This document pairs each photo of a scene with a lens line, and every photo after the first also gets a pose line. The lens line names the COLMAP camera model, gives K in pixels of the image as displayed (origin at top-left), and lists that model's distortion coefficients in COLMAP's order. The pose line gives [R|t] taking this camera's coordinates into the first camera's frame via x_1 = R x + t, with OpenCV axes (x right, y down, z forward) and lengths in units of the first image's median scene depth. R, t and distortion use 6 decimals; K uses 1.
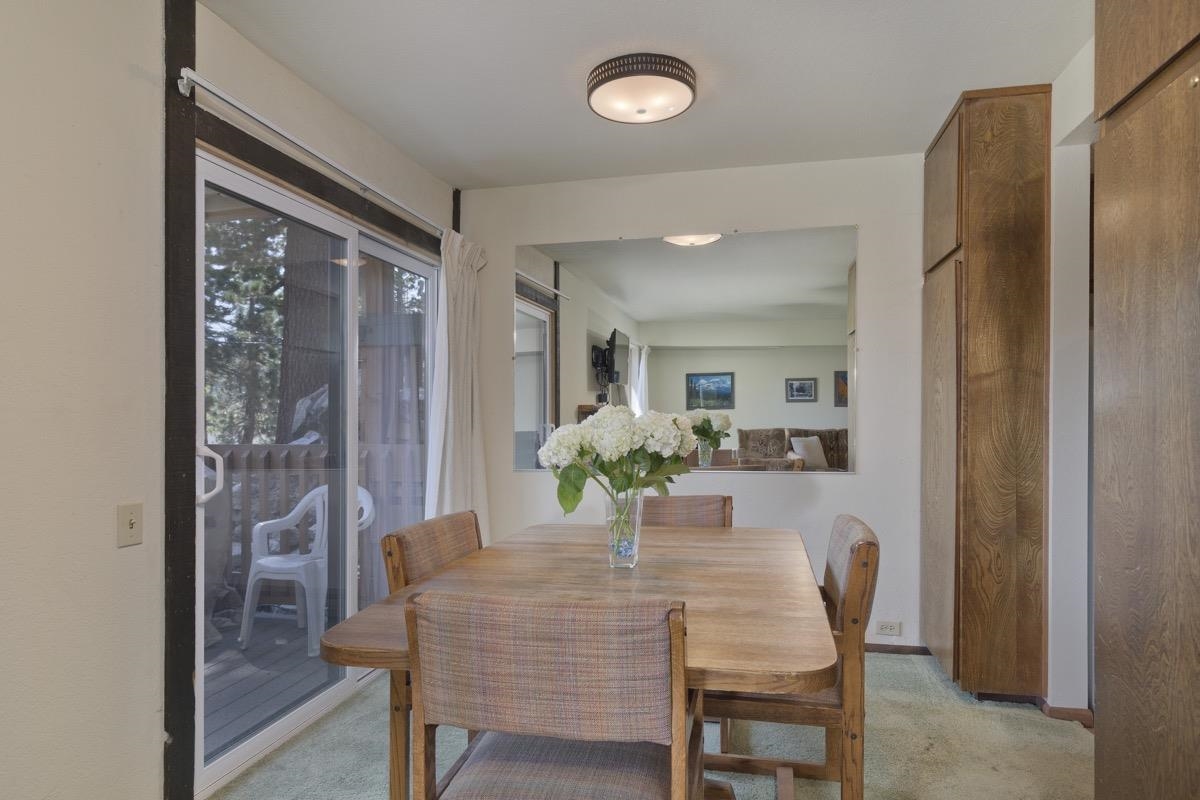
lens RADIAL K [[686.9, 0, 604.1], [0, 686.9, 400.7], [0, 0, 1]] dist [-0.000685, -0.002168]
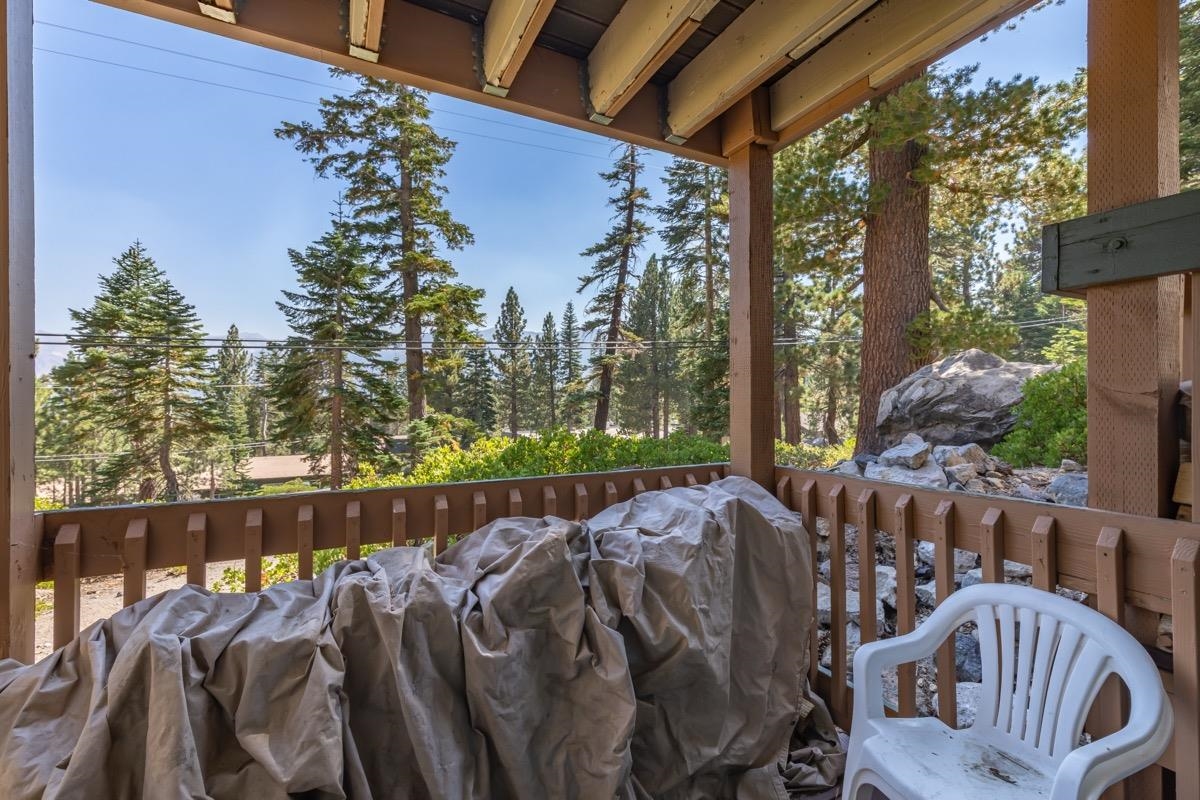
lens RADIAL K [[537.3, 0, 606.4], [0, 537.3, 395.5], [0, 0, 1]] dist [0.005610, -0.001168]
pose [[0.642642, -0.004069, -0.766155, -0.289683], [0.014379, 0.999874, 0.006752, -0.015958], [0.766031, -0.015356, 0.642620, 0.544025]]
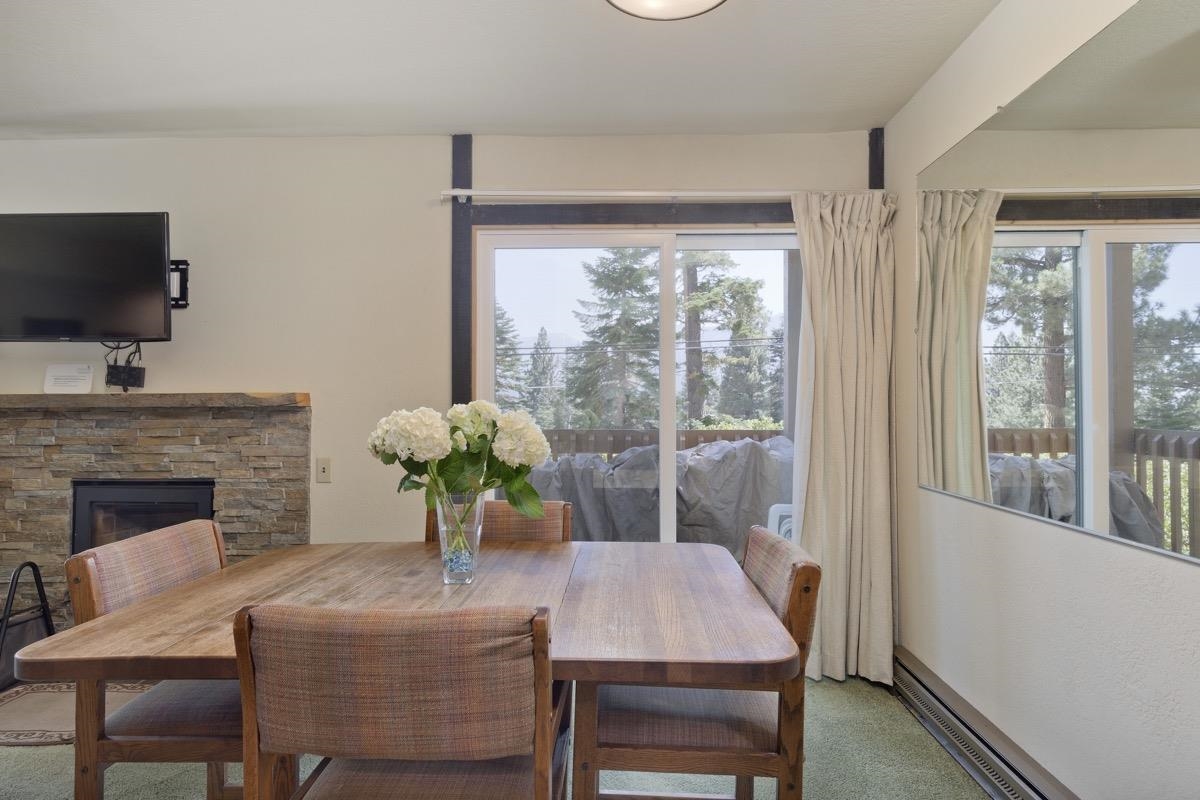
lens RADIAL K [[664.4, 0, 617.1], [0, 664.4, 396.0], [0, 0, 1]] dist [0.000281, 0.000284]
pose [[0.200547, -0.006370, -0.979663, 0.445960], [0.019947, 0.999798, -0.002417, 0.002636], [0.979481, -0.019057, 0.200633, 0.500282]]
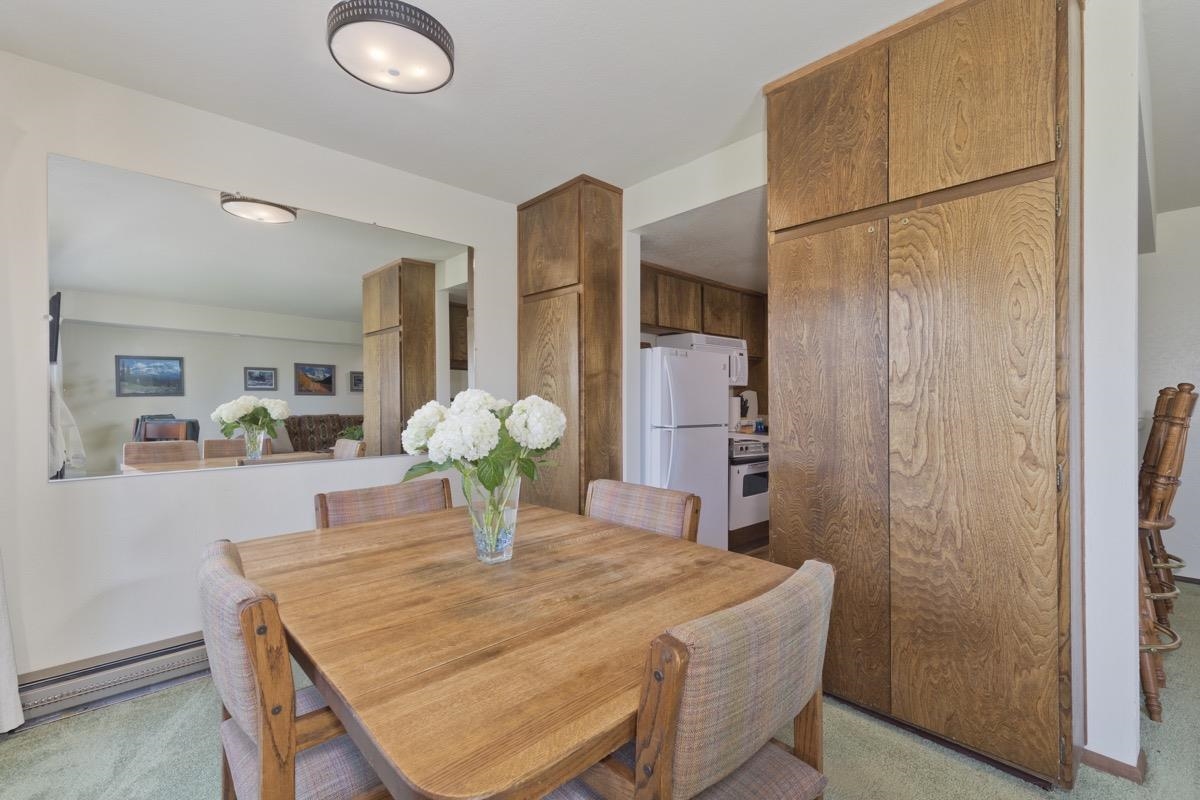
lens RADIAL K [[537.3, 0, 605.3], [0, 537.3, 393.6], [0, 0, 1]] dist [0.005610, -0.001168]
pose [[0.559075, 0.017559, 0.828931, -0.243427], [-0.019387, 0.999779, -0.008103, 0.007440], [-0.828891, -0.011540, 0.559292, 0.225276]]
